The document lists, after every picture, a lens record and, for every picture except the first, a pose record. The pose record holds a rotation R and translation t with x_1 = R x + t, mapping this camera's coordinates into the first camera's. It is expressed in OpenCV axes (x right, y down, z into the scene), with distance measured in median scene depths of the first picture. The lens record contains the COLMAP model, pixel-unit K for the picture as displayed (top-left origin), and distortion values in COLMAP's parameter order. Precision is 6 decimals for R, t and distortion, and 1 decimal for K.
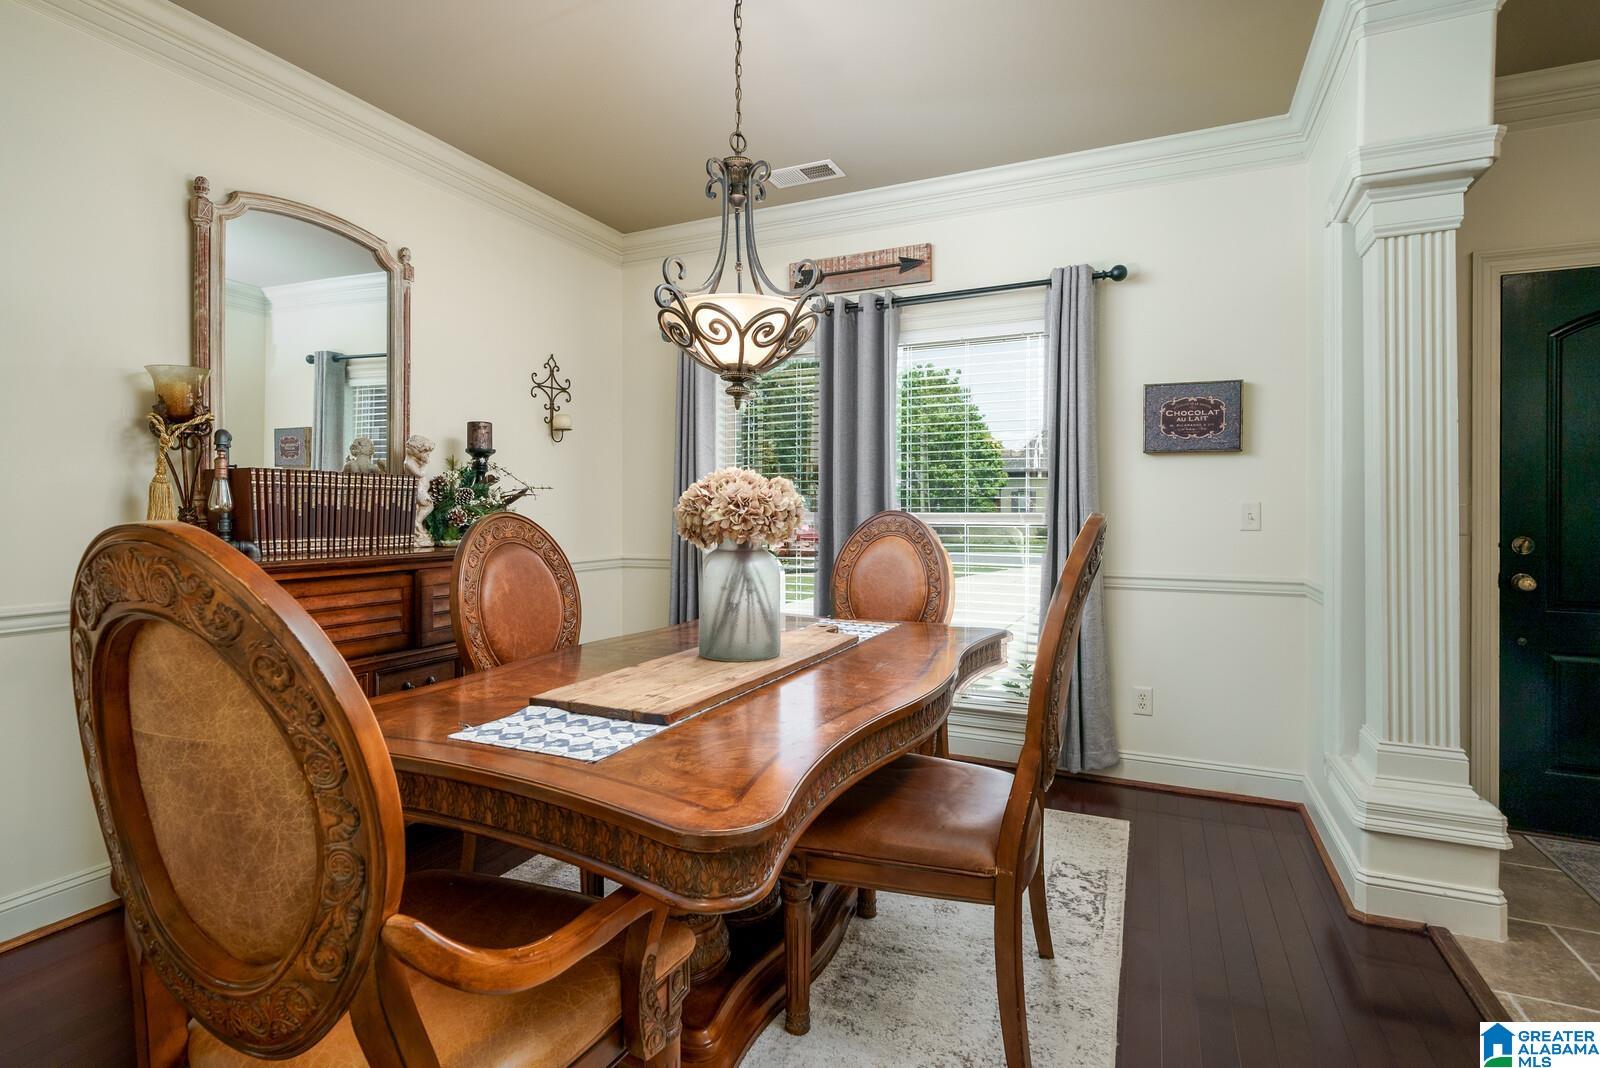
lens RADIAL K [[778.4, 0, 801.2], [0, 778.4, 525.8], [0, 0, 1]] dist [-0.001880, -0.000284]
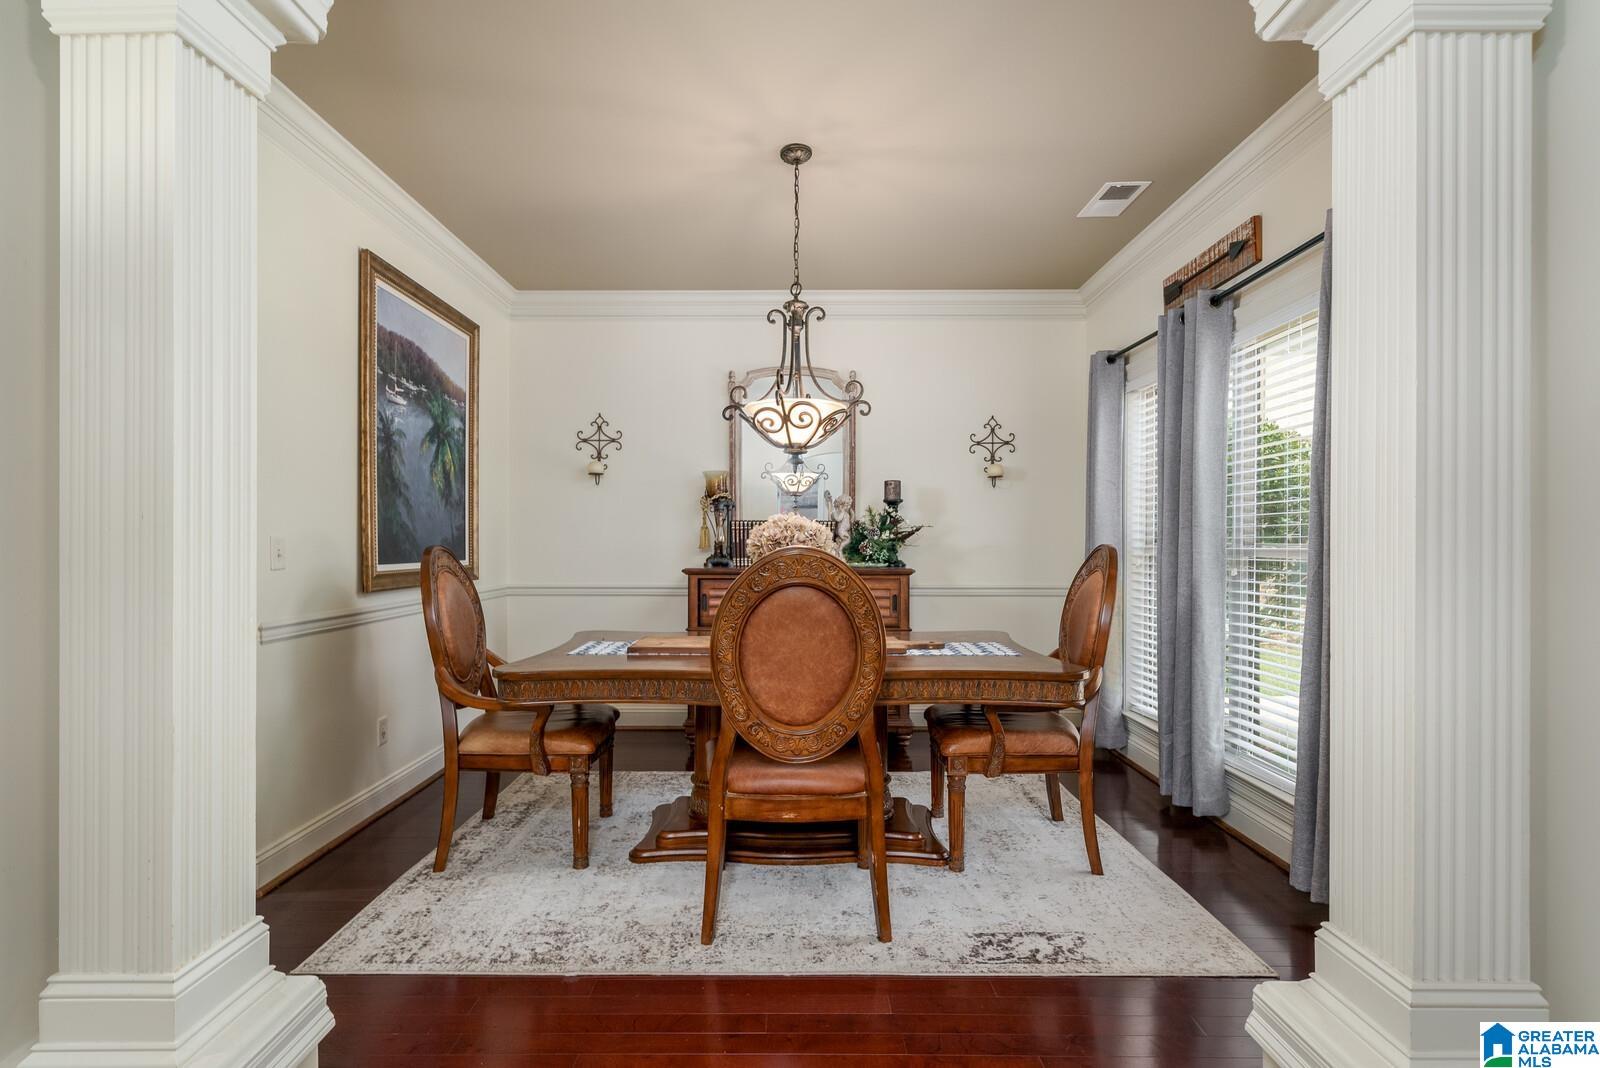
lens RADIAL K [[778.4, 0, 795.9], [0, 778.4, 541.7], [0, 0, 1]] dist [-0.001880, -0.000284]
pose [[0.407959, -0.003170, -0.912995, 0.717550], [-0.017434, 0.999785, -0.011261, -0.002323], [0.912834, 0.020511, 0.407815, 0.232966]]
